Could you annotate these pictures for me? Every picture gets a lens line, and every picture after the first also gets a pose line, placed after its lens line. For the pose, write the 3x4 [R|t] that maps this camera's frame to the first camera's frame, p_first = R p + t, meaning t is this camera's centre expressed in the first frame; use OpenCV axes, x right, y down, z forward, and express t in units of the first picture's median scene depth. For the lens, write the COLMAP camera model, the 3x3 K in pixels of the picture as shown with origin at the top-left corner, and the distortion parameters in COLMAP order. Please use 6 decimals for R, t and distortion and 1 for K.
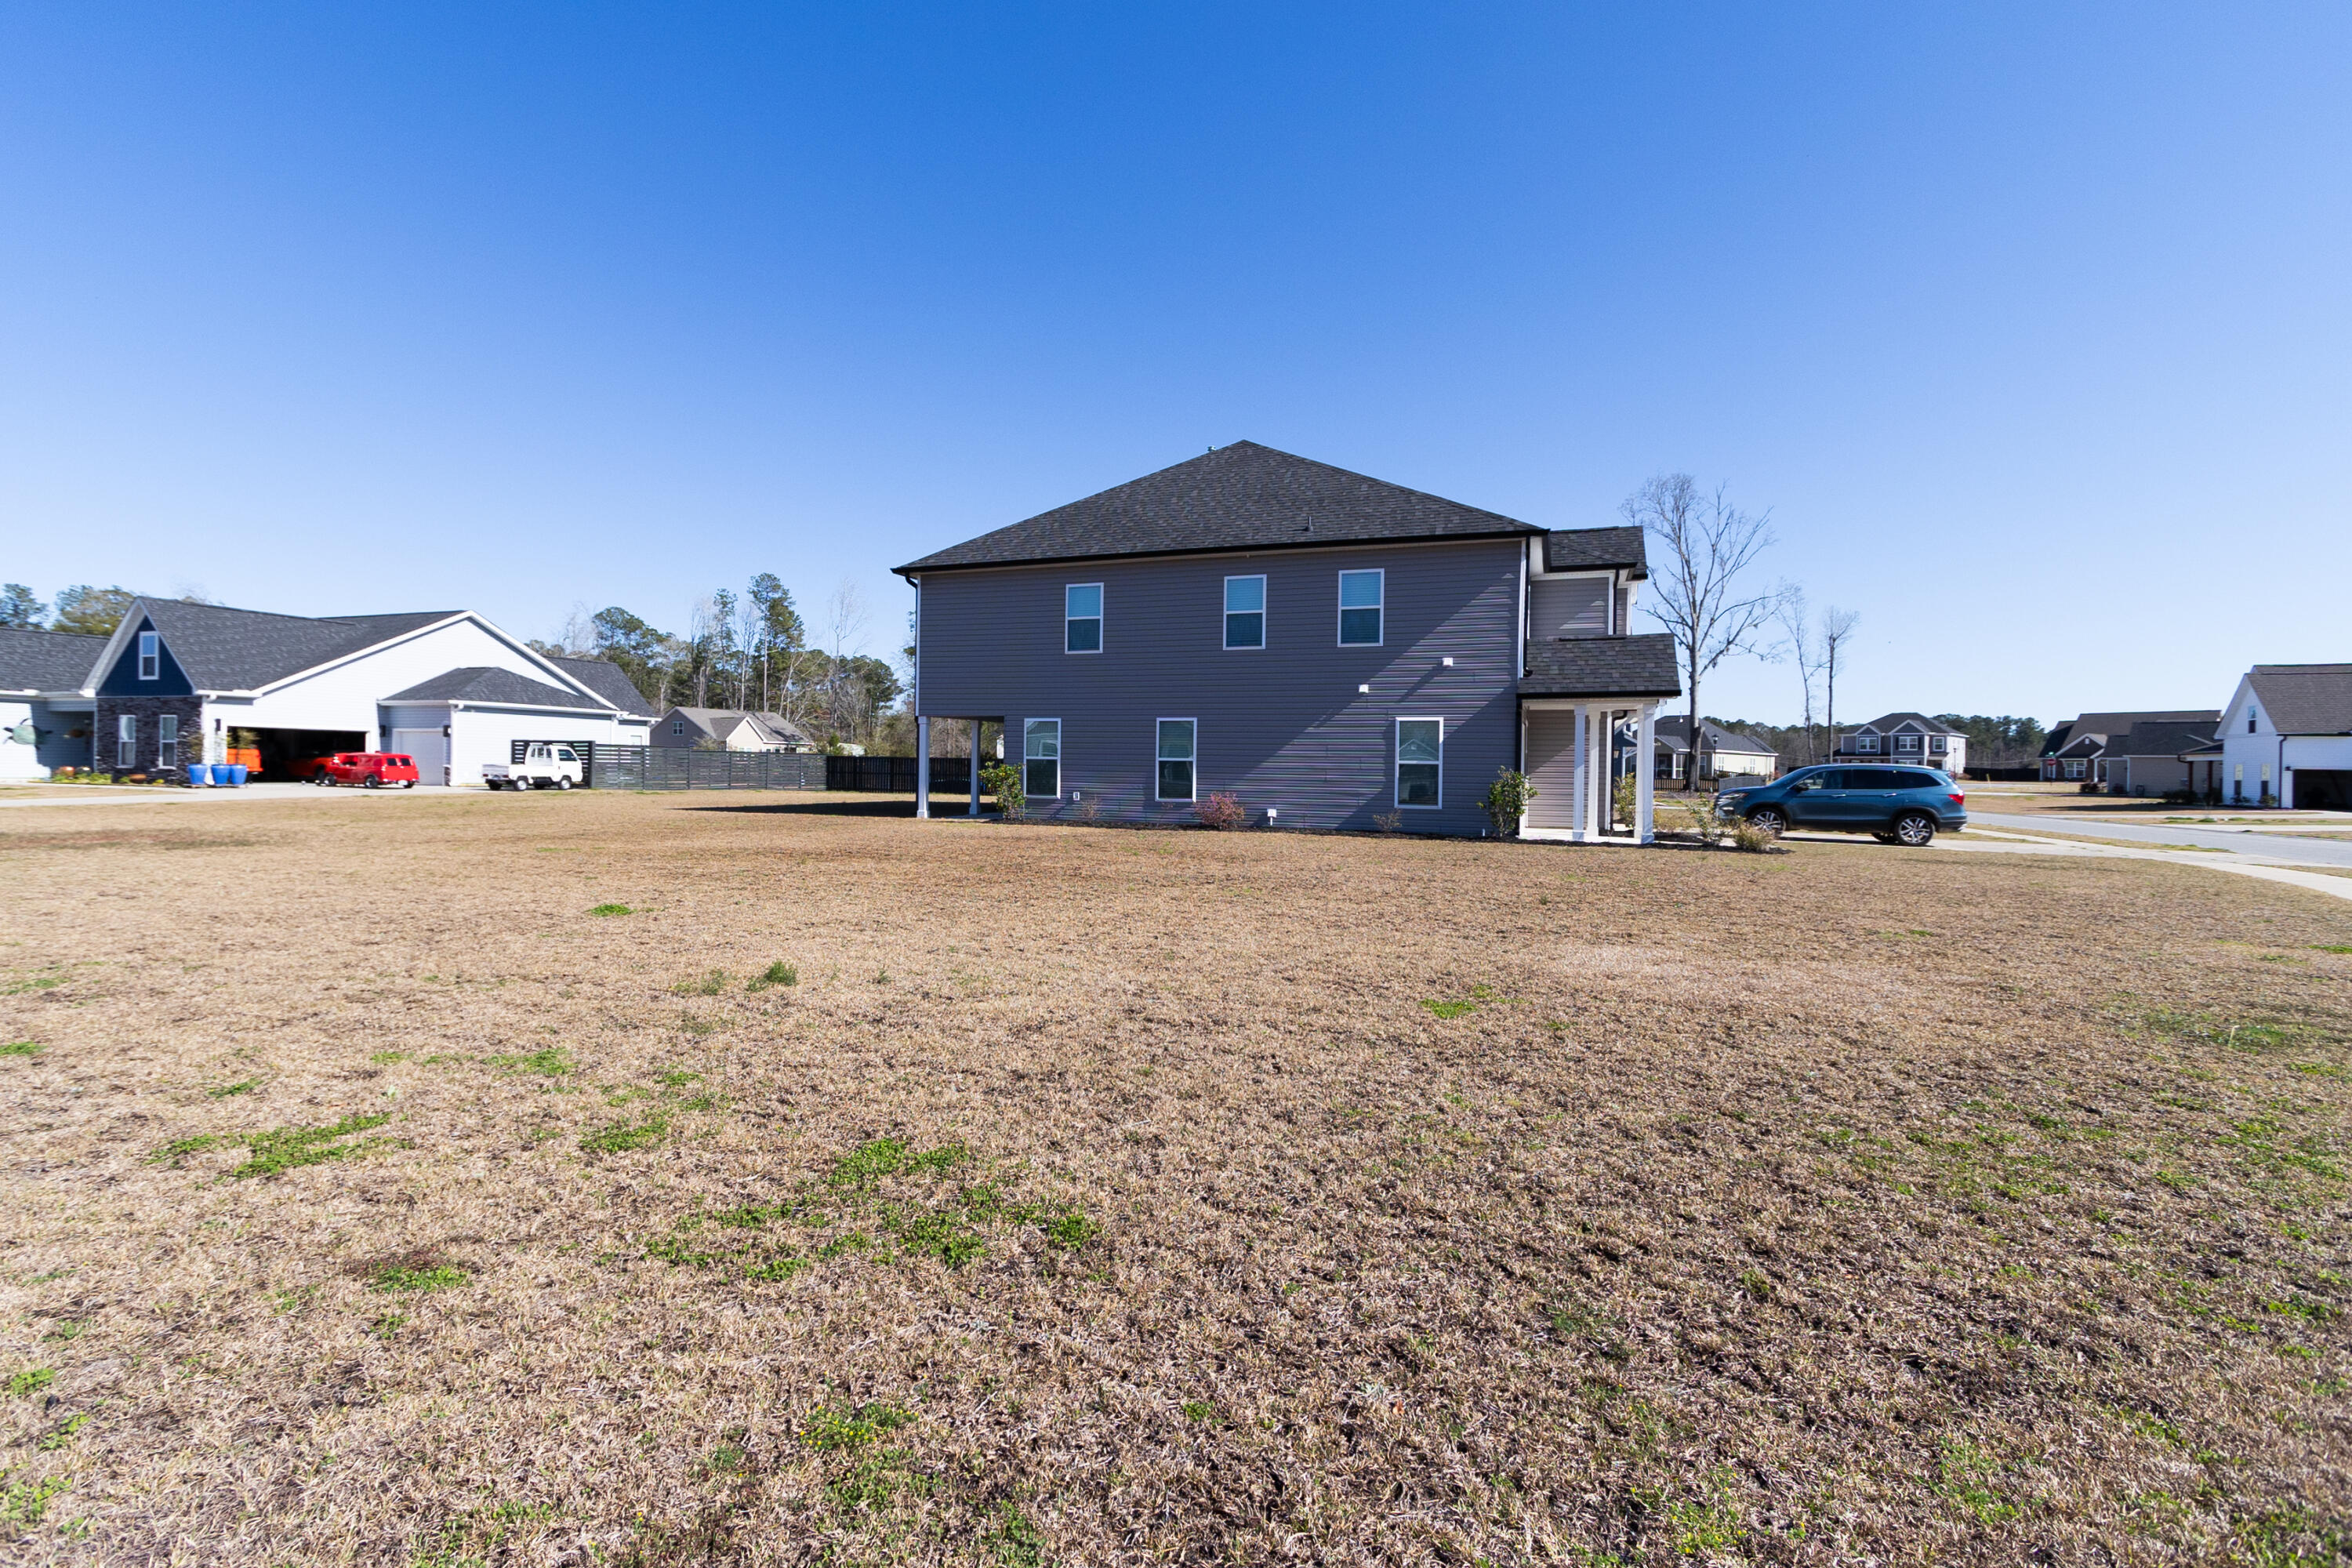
lens RADIAL K [[1082.5, 0, 1181.7], [0, 1082.5, 781.7], [0, 0, 1]] dist [-0.004757, -0.000774]
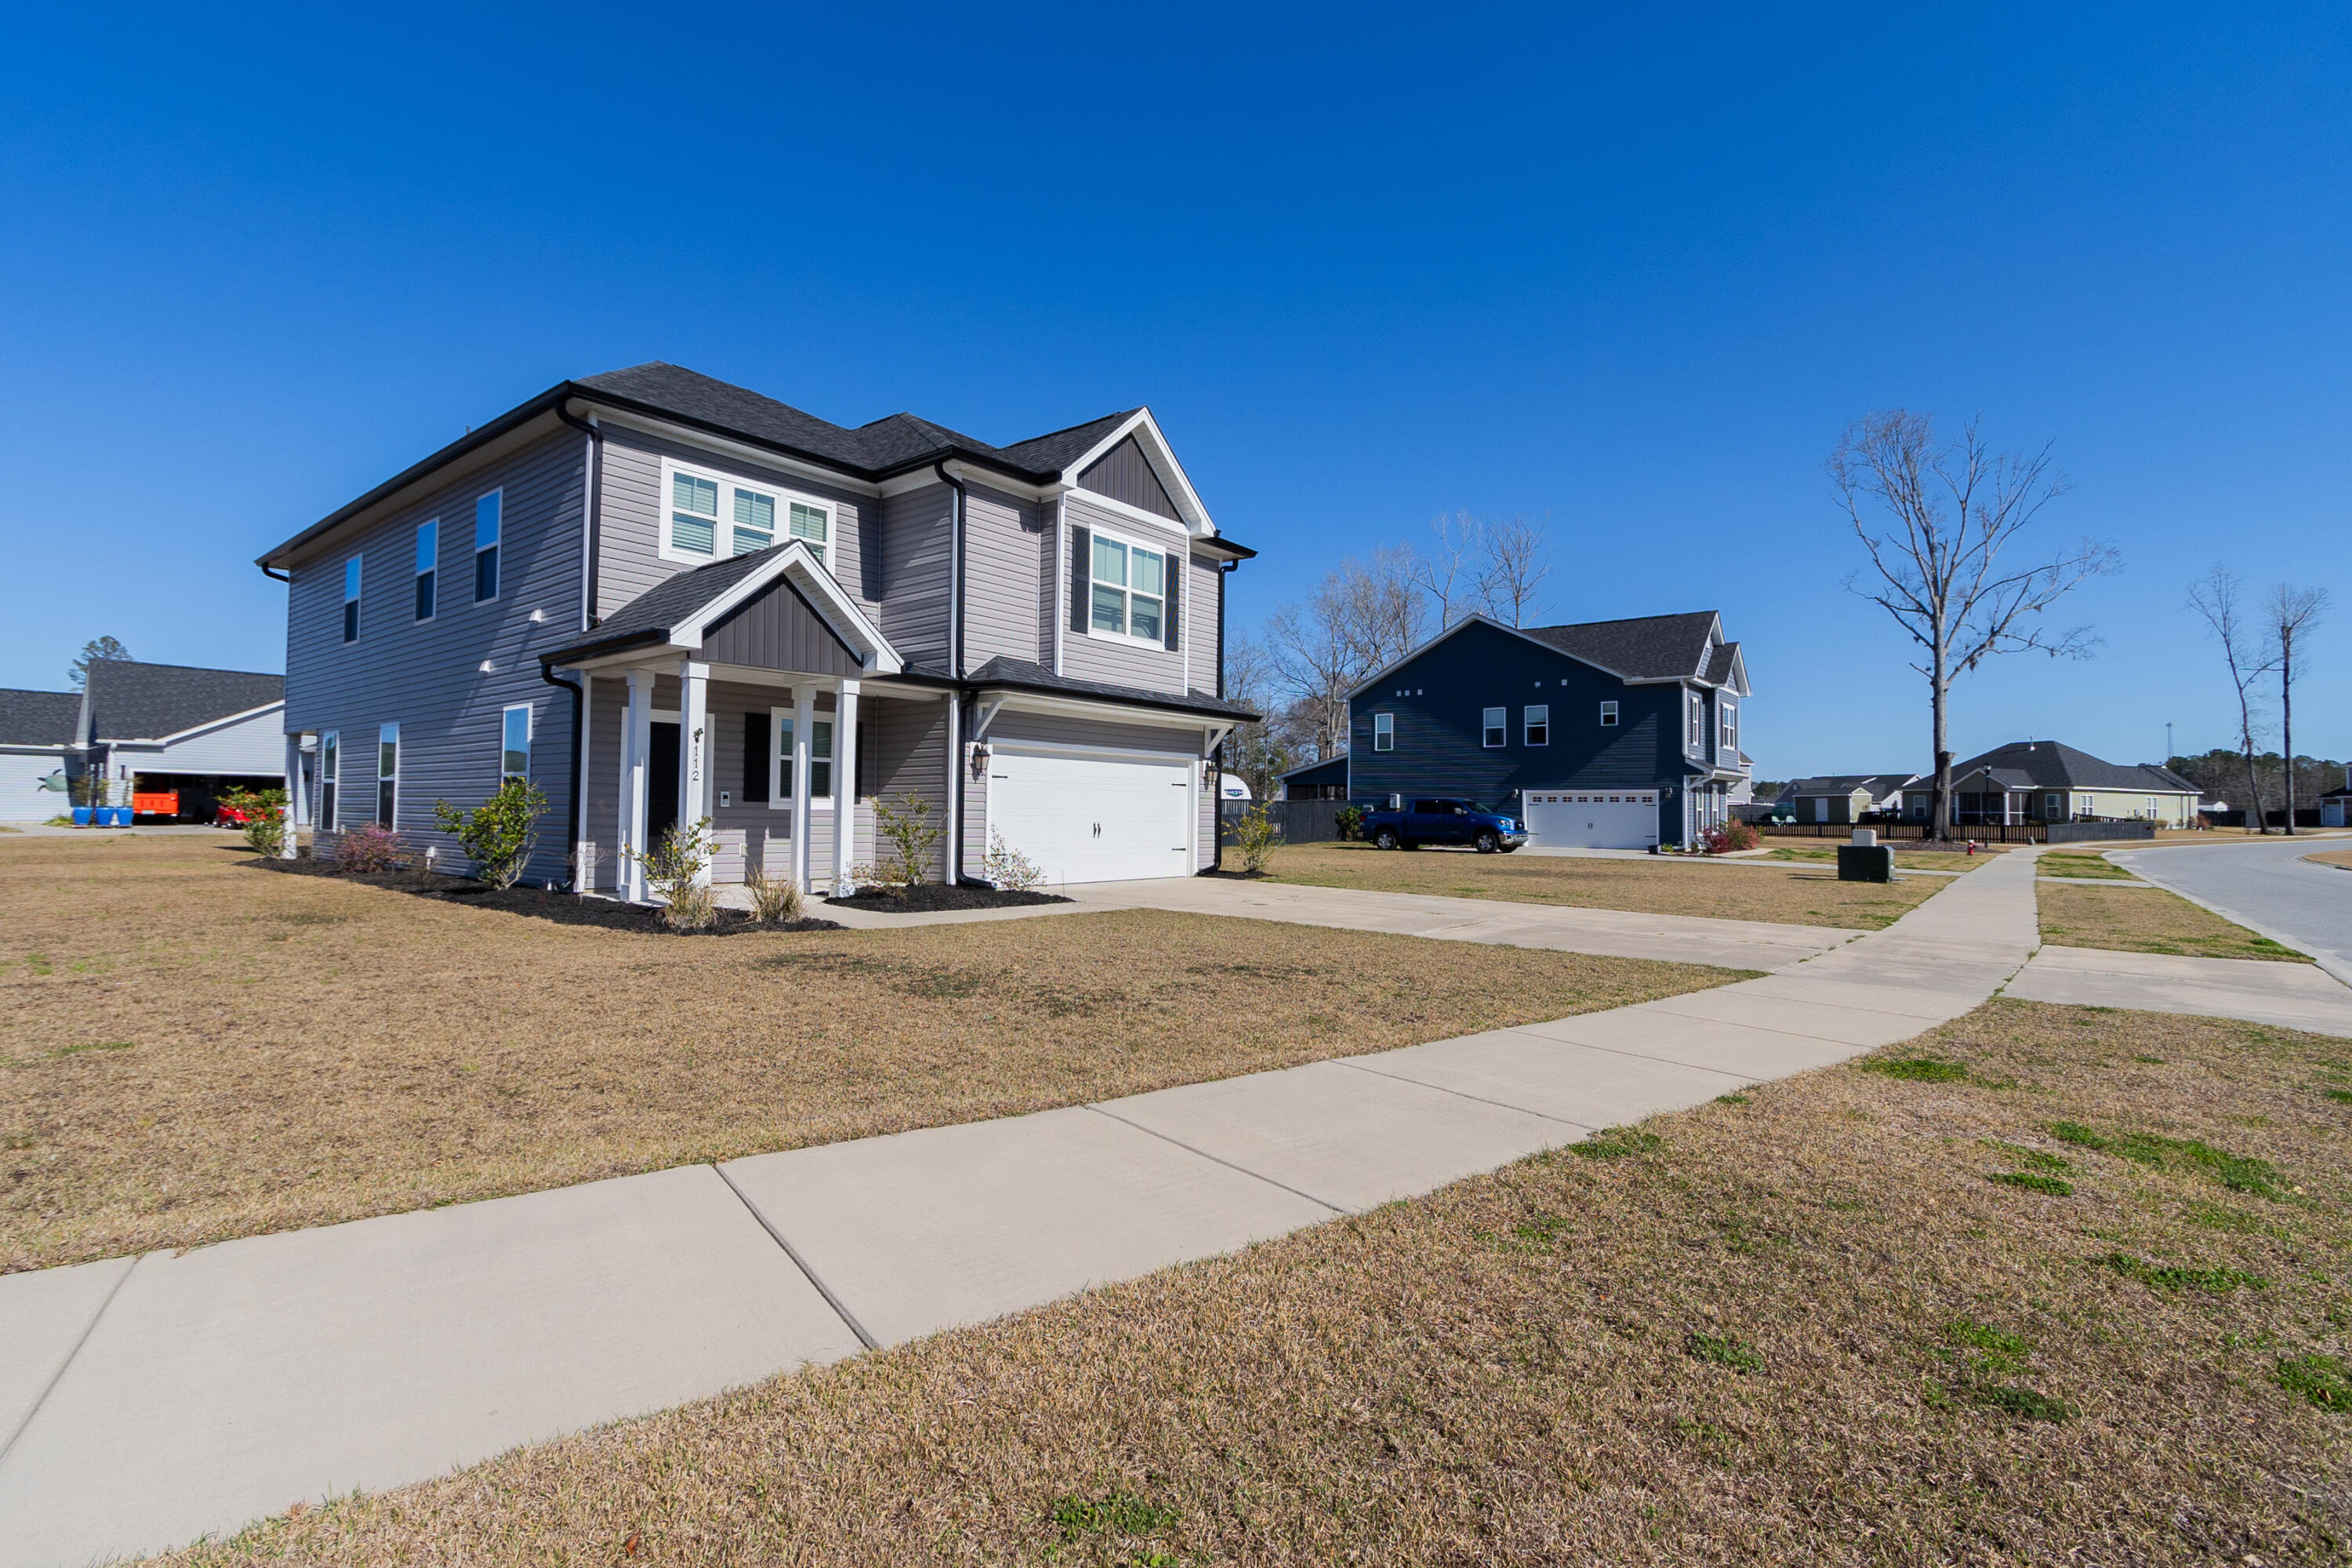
lens RADIAL K [[1082.5, 0, 1172.5], [0, 1082.5, 783.4], [0, 0, 1]] dist [-0.004757, -0.000774]
pose [[0.944331, -0.014046, -0.328696, 0.446551], [-0.001028, 0.998957, -0.045640, 0.008618], [0.328994, 0.043437, 0.943332, 0.295189]]
